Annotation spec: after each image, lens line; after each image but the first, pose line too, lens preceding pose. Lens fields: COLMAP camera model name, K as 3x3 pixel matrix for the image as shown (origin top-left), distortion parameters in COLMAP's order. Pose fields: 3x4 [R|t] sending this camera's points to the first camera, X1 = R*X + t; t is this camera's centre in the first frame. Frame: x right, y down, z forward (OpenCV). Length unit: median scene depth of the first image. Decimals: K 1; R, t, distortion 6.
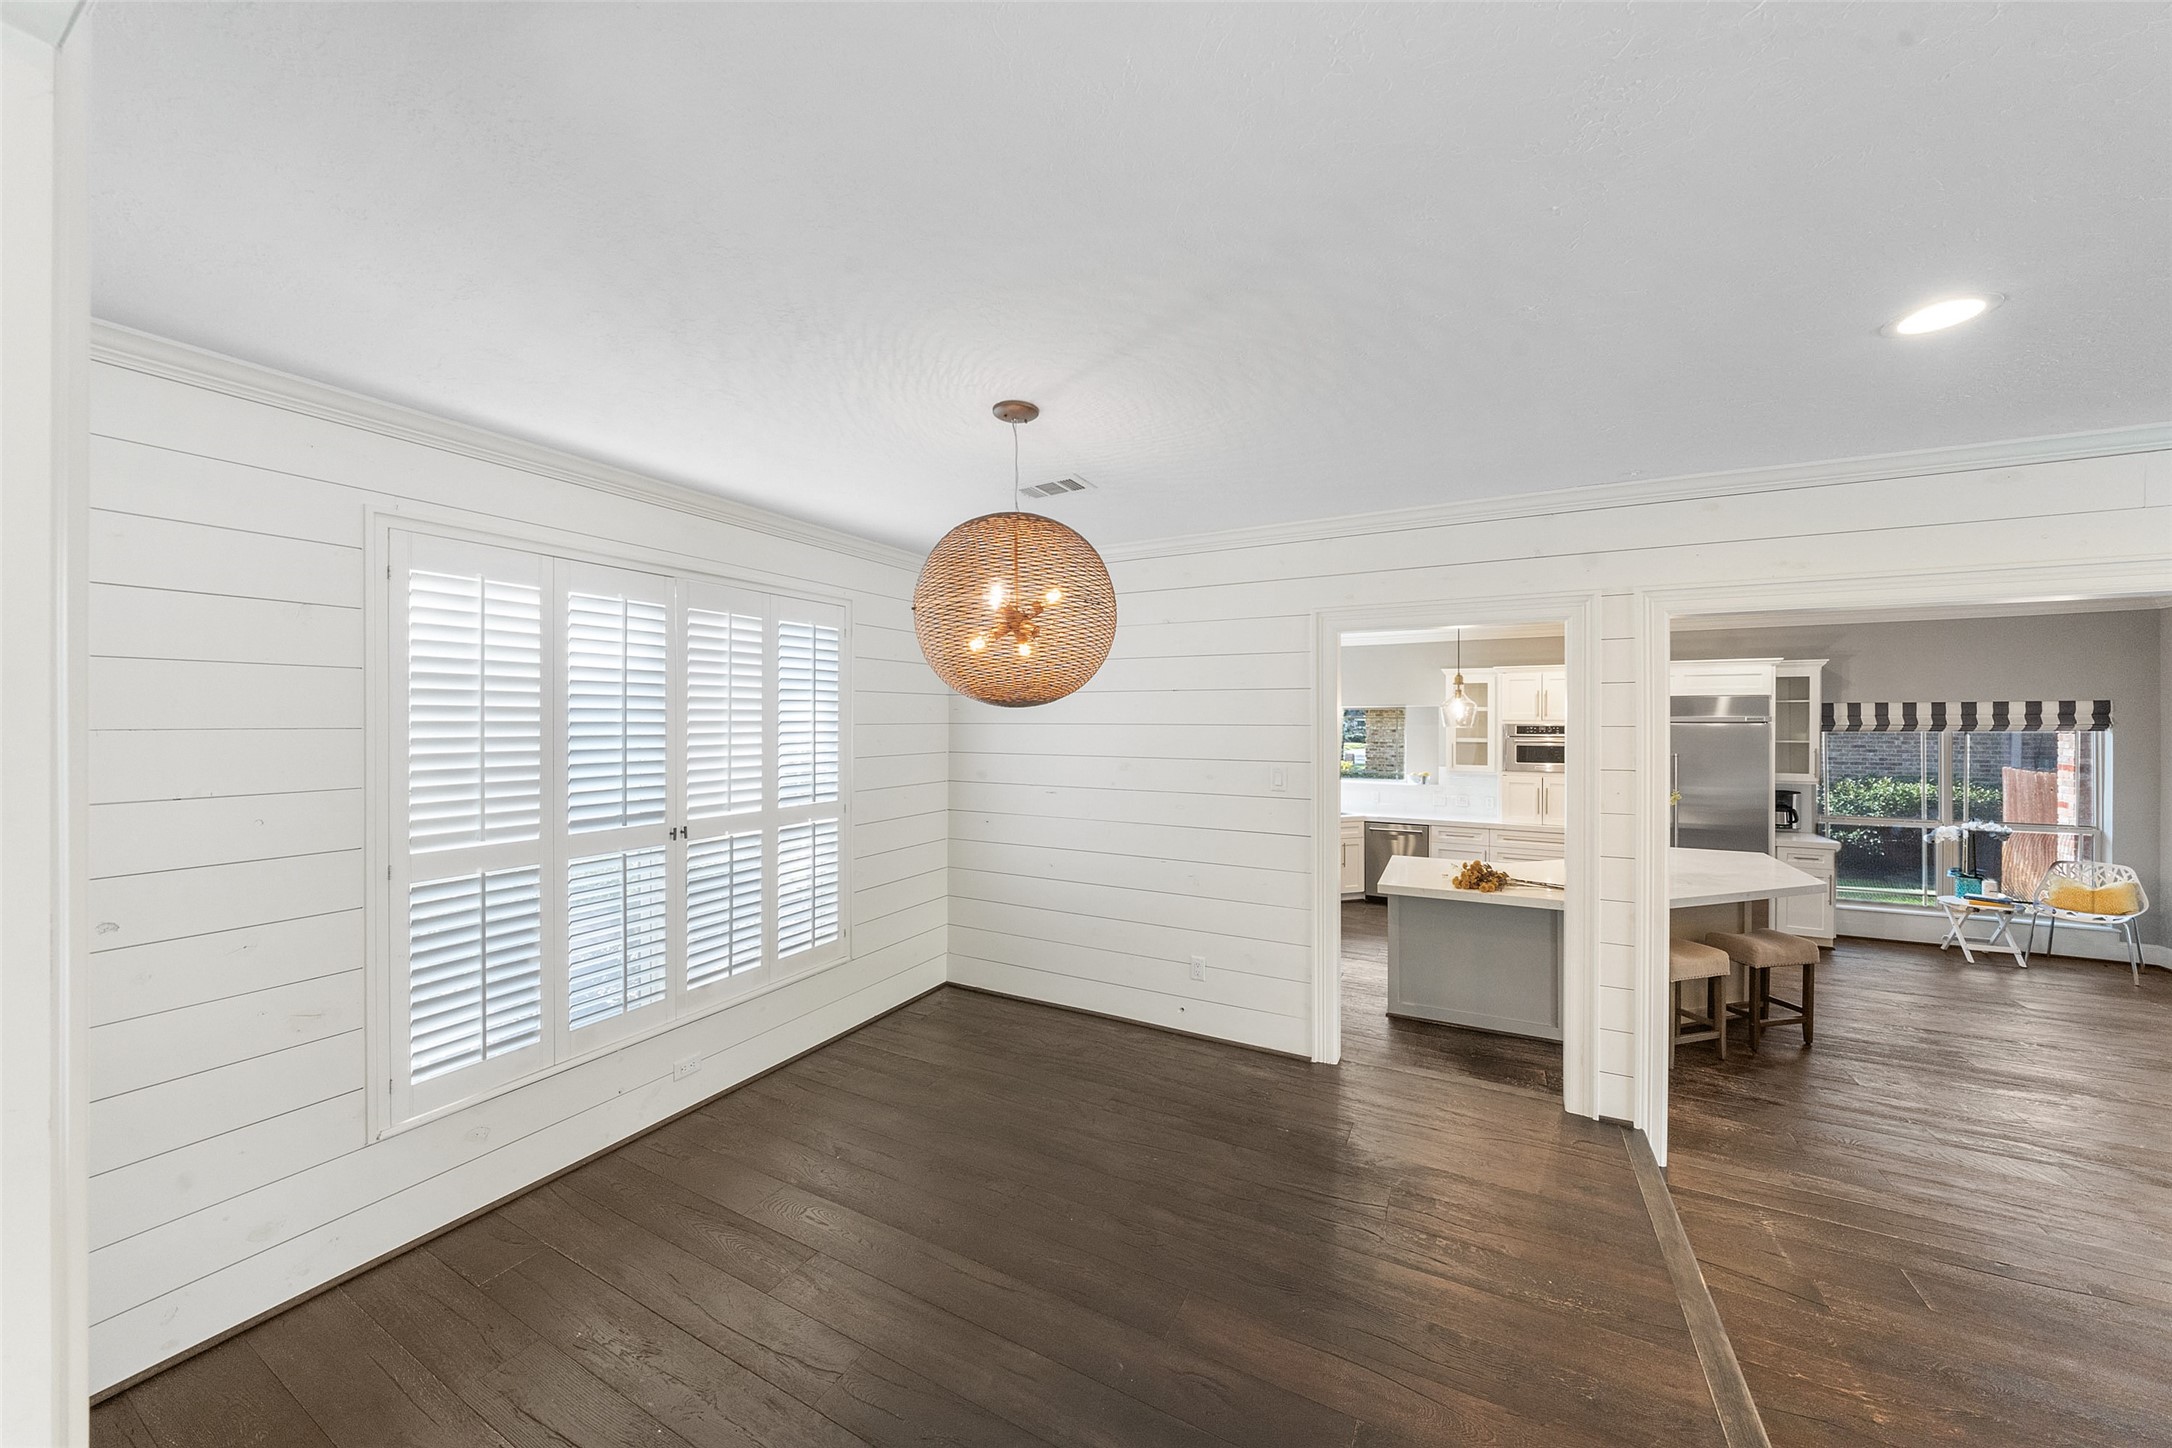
lens RADIAL K [[755.9, 0, 1086.0], [0, 755.9, 724.0], [0, 0, 1]] dist [-0.003762, -0.000408]
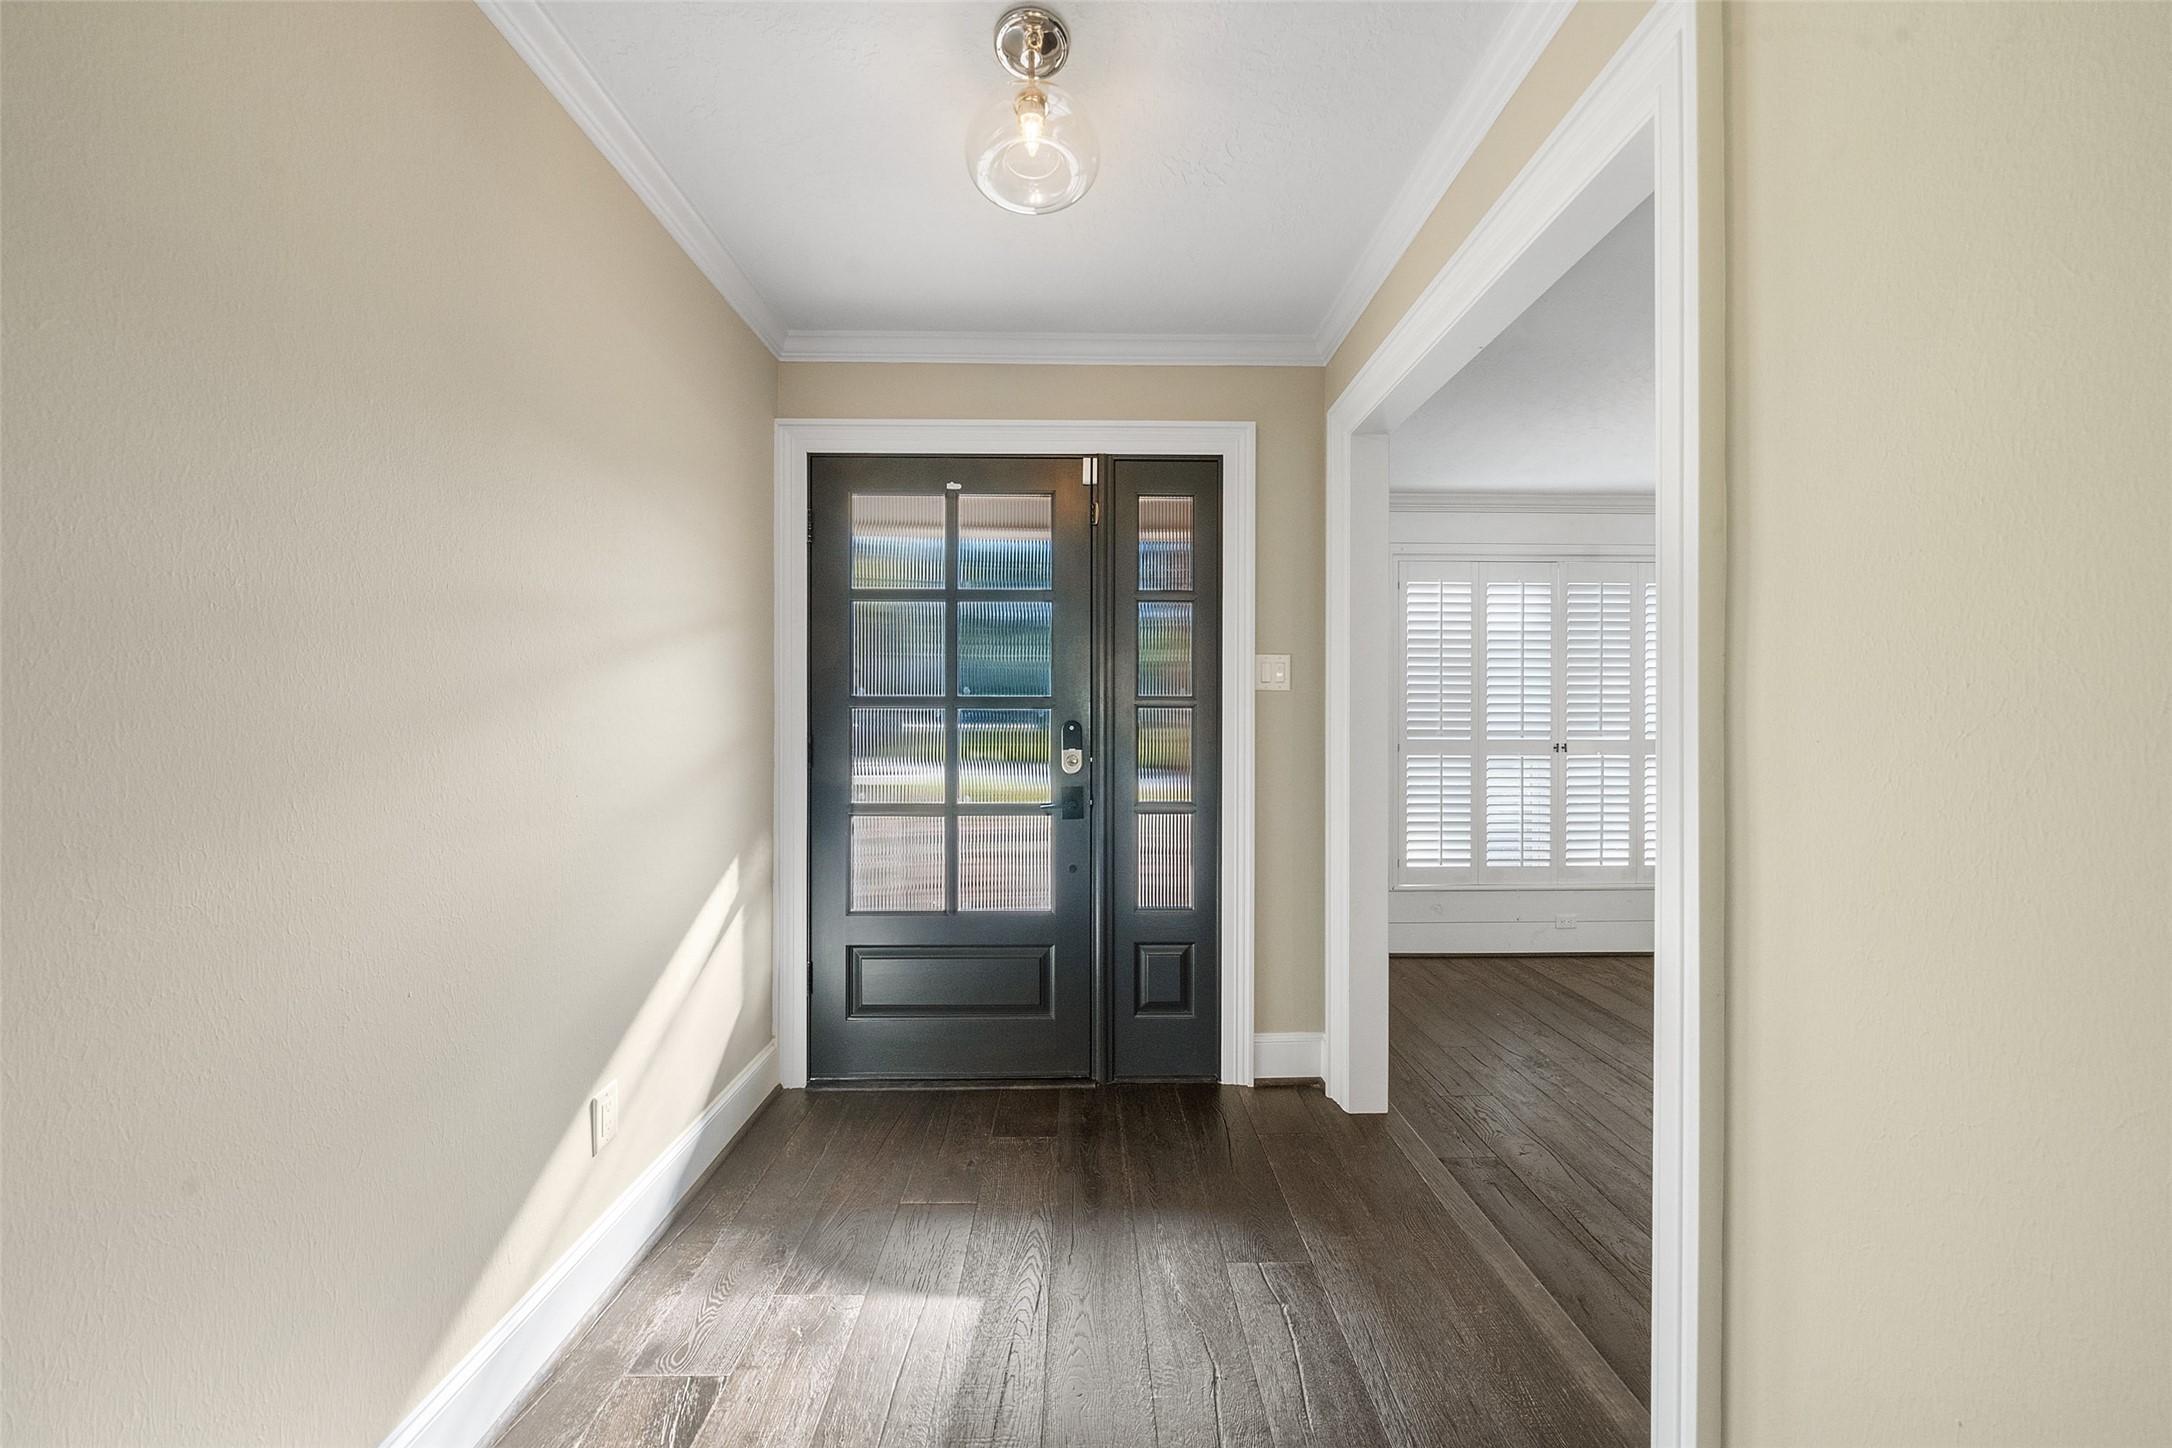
lens RADIAL K [[753.2, 0, 1101.9], [0, 753.2, 713.2], [0, 0, 1]] dist [-0.005552, -0.000243]
pose [[0.491469, -0.006387, -0.870872, 0.132473], [-0.006935, 0.999913, -0.011246, 0.056043], [0.870868, 0.011566, 0.491381, -0.218874]]
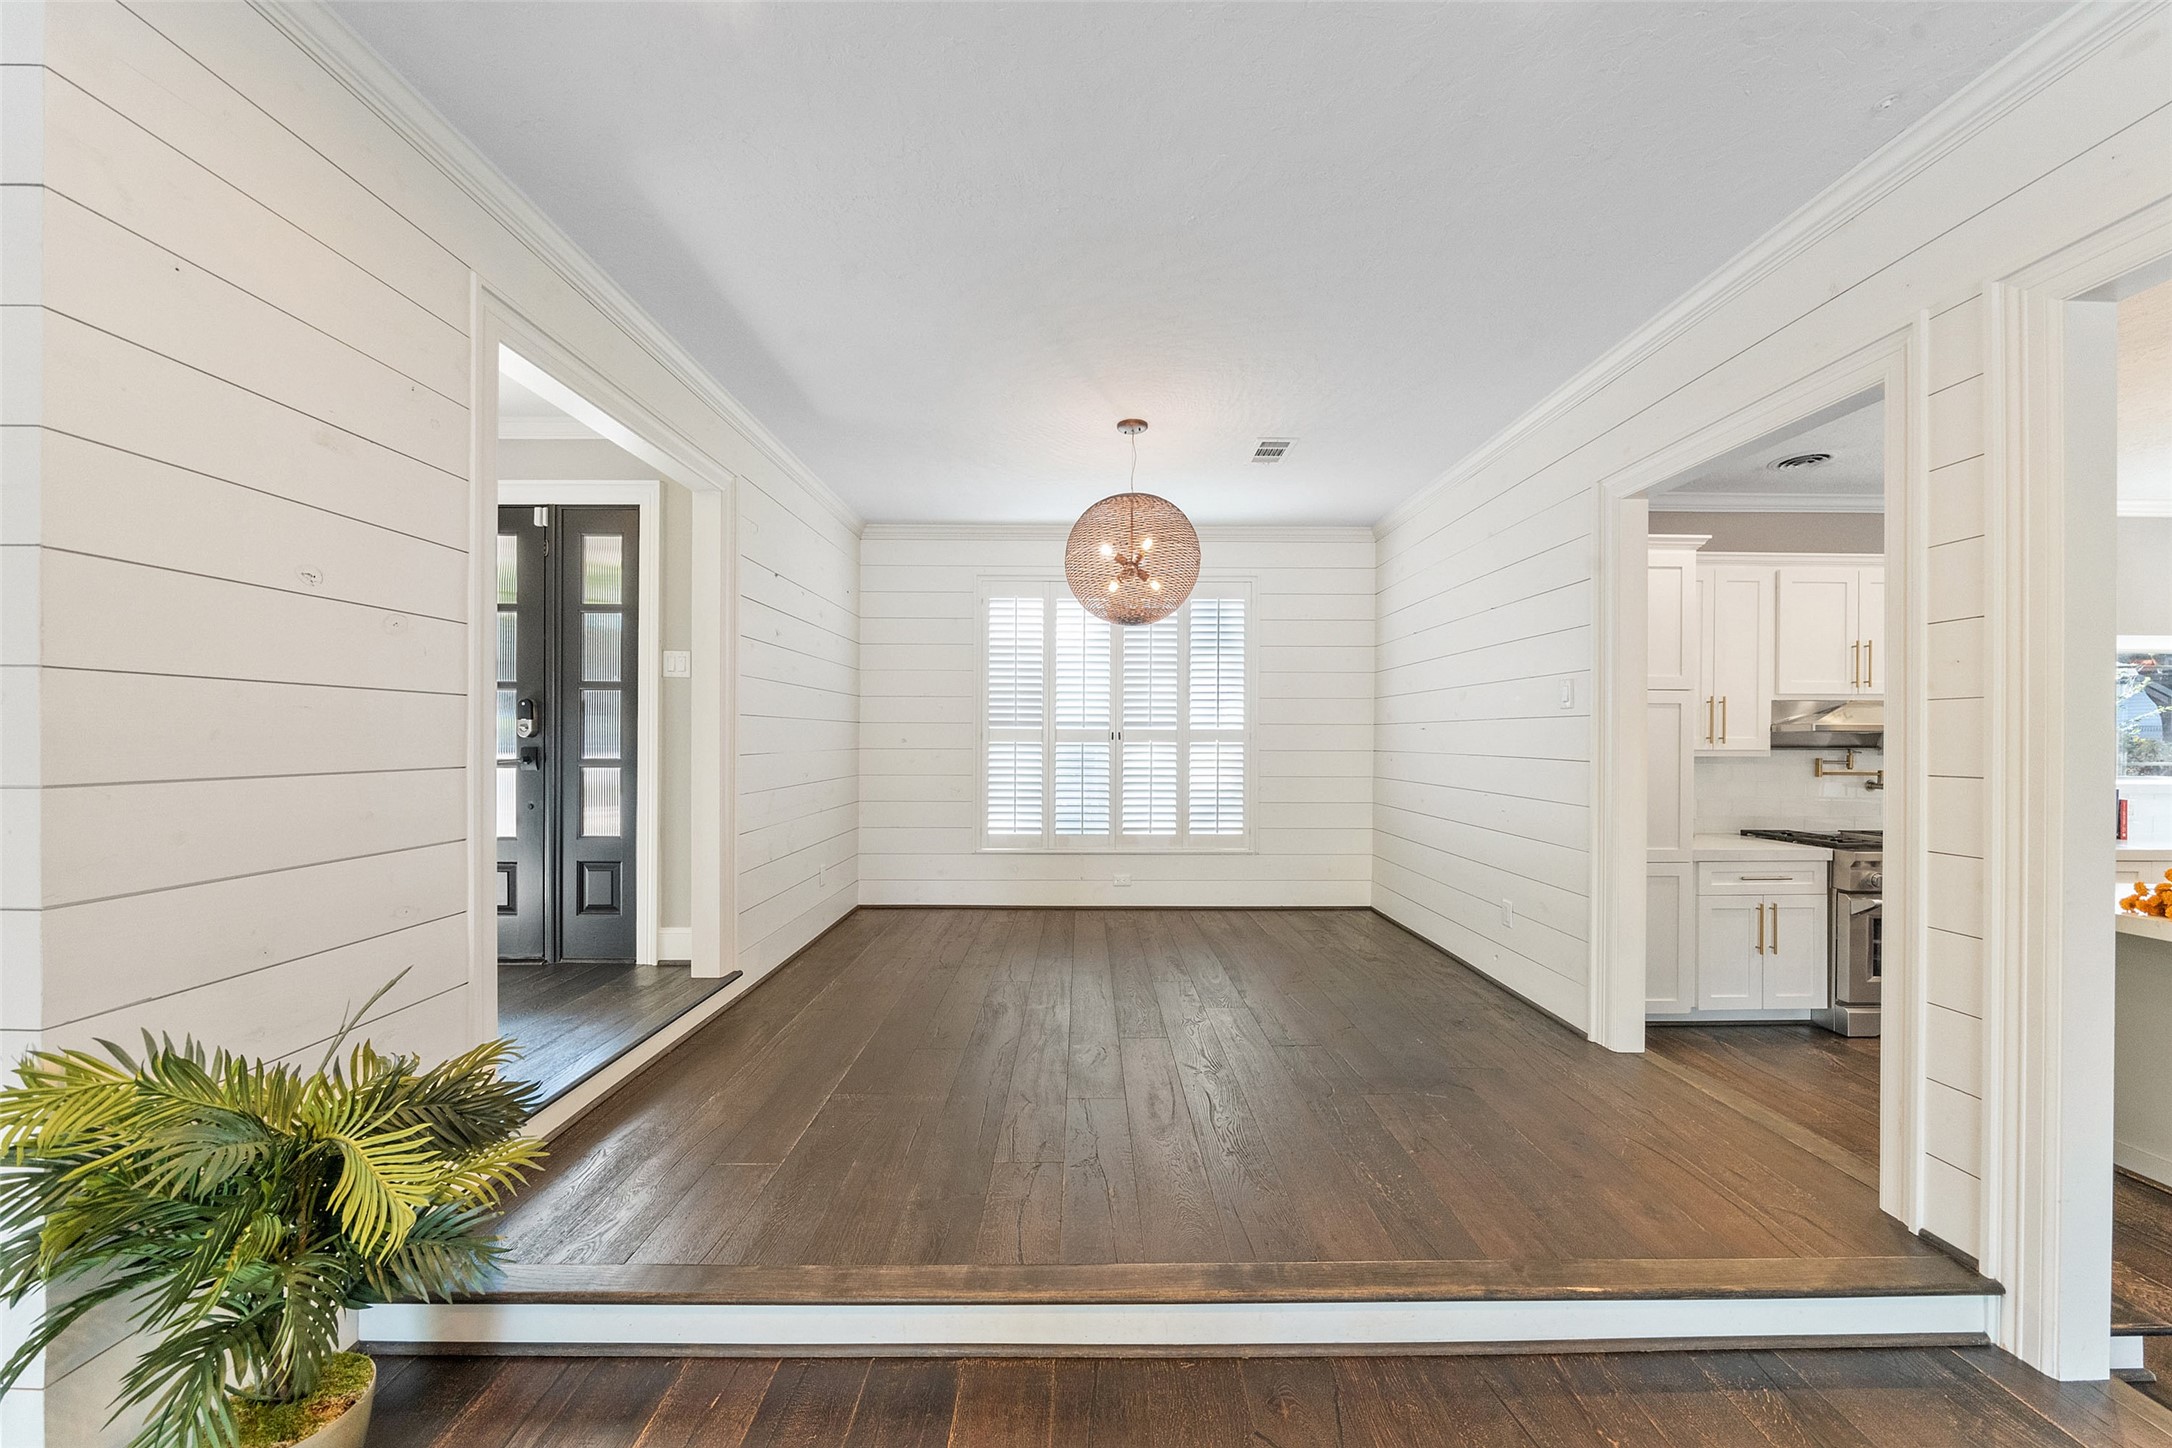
lens RADIAL K [[752.3, 0, 1083.6], [0, 752.3, 733.2], [0, 0, 1]] dist [-0.000089, -0.000027]
pose [[0.469183, -0.004258, -0.883091, 0.482562], [-0.009498, 0.999906, -0.009867, 0.085119], [0.883050, 0.013017, 0.469099, 0.091597]]
